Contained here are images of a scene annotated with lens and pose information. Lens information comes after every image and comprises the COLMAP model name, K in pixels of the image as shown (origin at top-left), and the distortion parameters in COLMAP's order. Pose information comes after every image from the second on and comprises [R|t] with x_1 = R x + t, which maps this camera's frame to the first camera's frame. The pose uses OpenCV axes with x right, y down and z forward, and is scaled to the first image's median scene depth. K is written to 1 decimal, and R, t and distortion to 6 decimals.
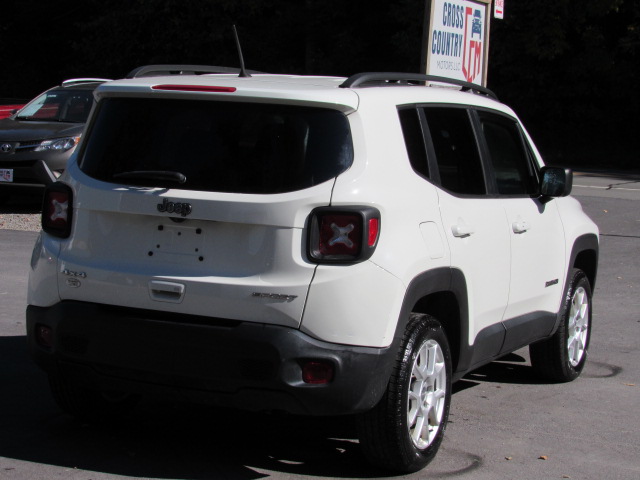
lens RADIAL K [[1556.5, 0, 344.4], [0, 1556.5, 241.1], [0, 0, 1]] dist [-0.123323, 4.026073]
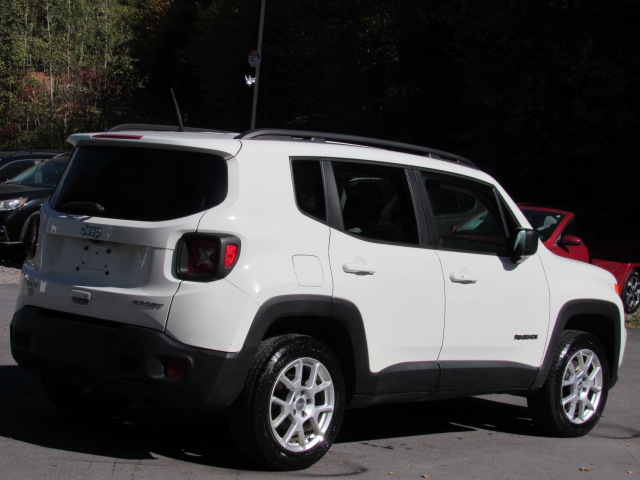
lens RADIAL K [[1556.5, 0, 344.4], [0, 1556.5, 241.1], [0, 0, 1]] dist [-0.123323, 4.026073]
pose [[0.948428, 0.039435, -0.314530, 0.471534], [-0.065470, 0.995207, -0.072640, 0.063224], [0.310158, 0.089486, 0.946464, -0.106400]]
